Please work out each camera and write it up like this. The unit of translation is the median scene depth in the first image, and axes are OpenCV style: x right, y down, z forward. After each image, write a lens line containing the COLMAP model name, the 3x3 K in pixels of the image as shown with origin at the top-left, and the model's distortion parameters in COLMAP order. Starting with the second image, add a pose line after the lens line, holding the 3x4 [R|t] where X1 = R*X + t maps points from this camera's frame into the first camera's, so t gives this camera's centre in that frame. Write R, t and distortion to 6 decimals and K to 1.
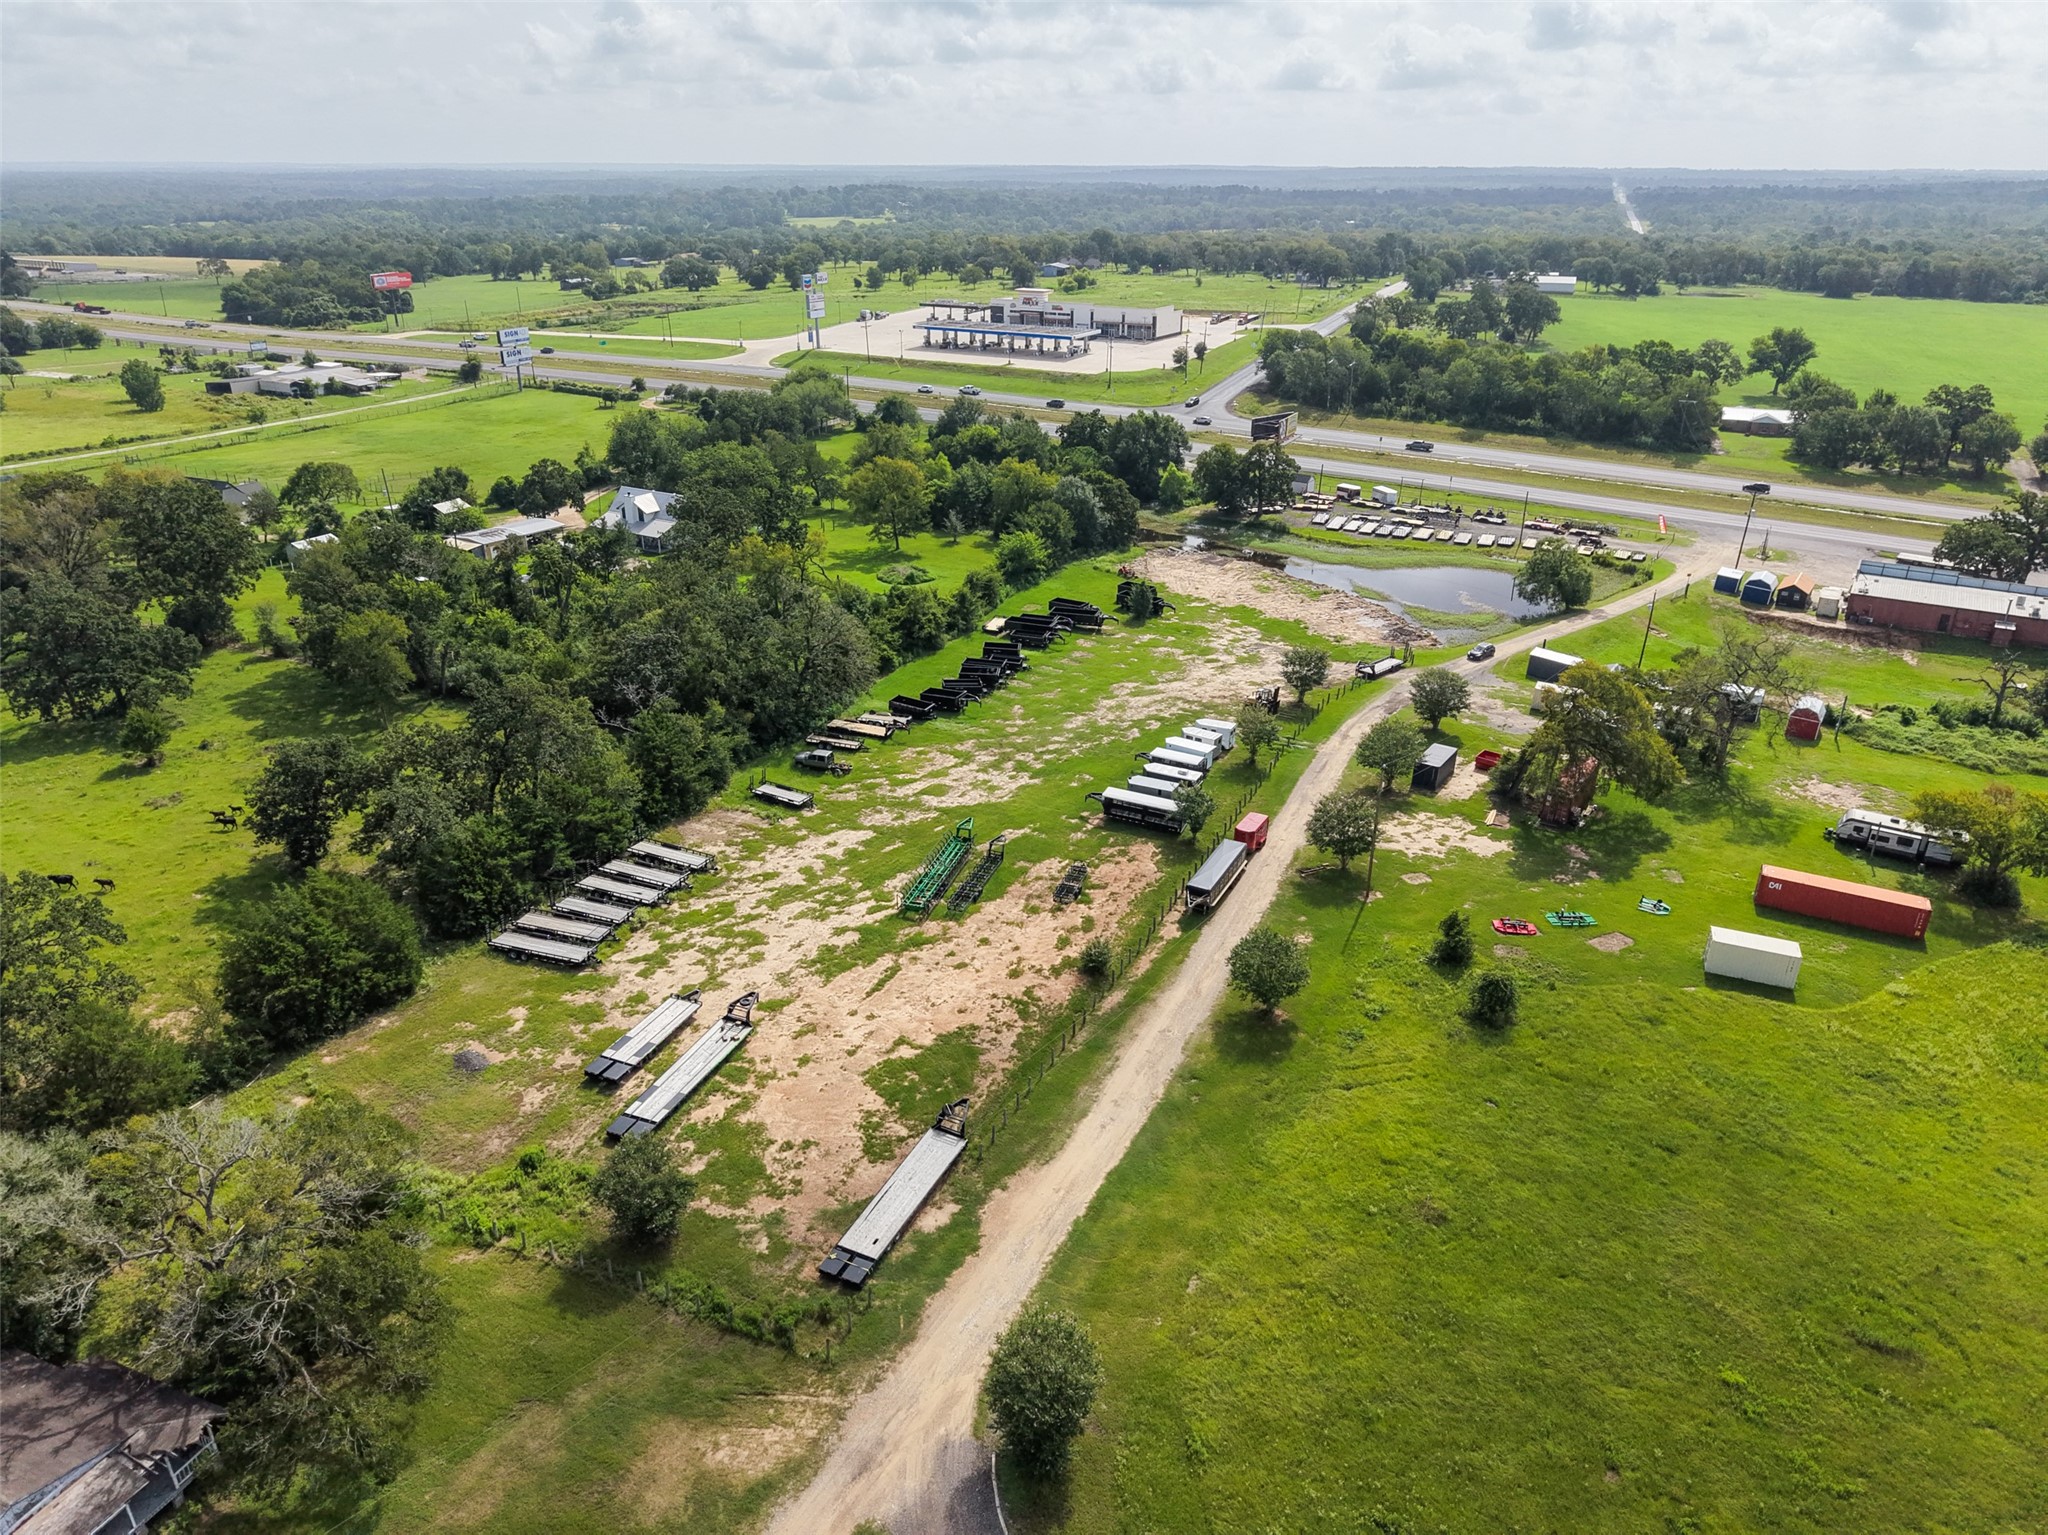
lens RADIAL K [[1367.4, 0, 1010.5], [0, 1367.4, 772.6], [0, 0, 1]] dist [0.024866, -0.023662]
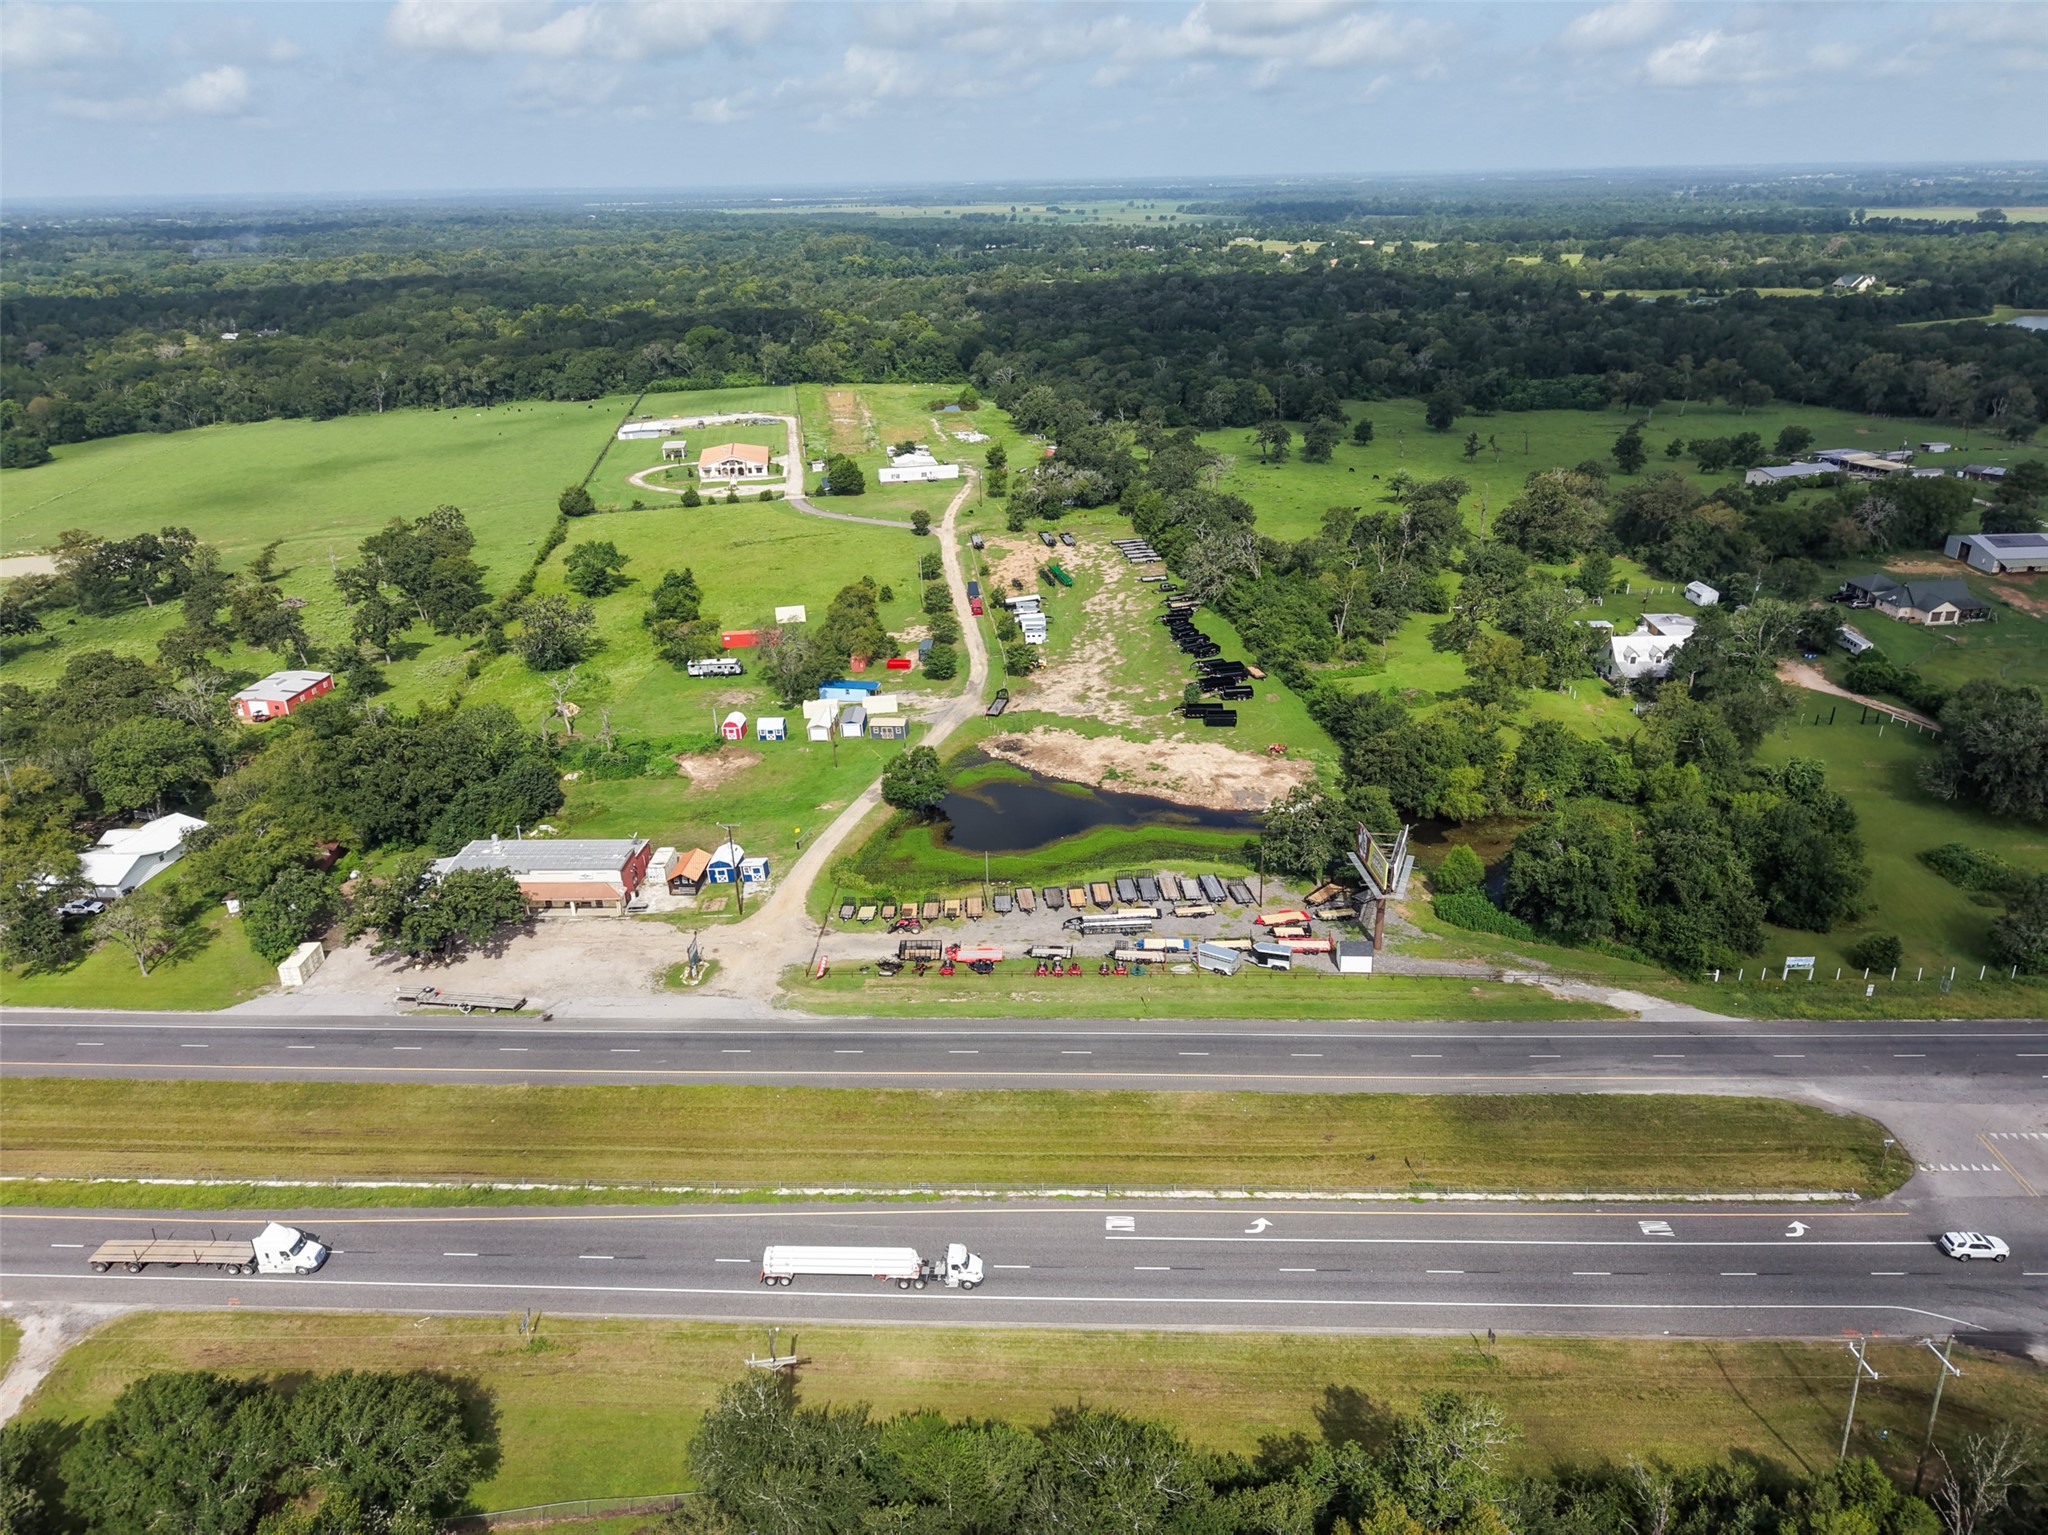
lens RADIAL K [[1367.4, 0, 1027.4], [0, 1367.4, 756.2], [0, 0, 1]] dist [0.024866, -0.023662]
pose [[-0.851791, 0.208504, -0.480602, 1.163768], [-0.204993, 0.711584, 0.672031, -1.247116], [0.482110, 0.670950, -0.563379, 2.289760]]
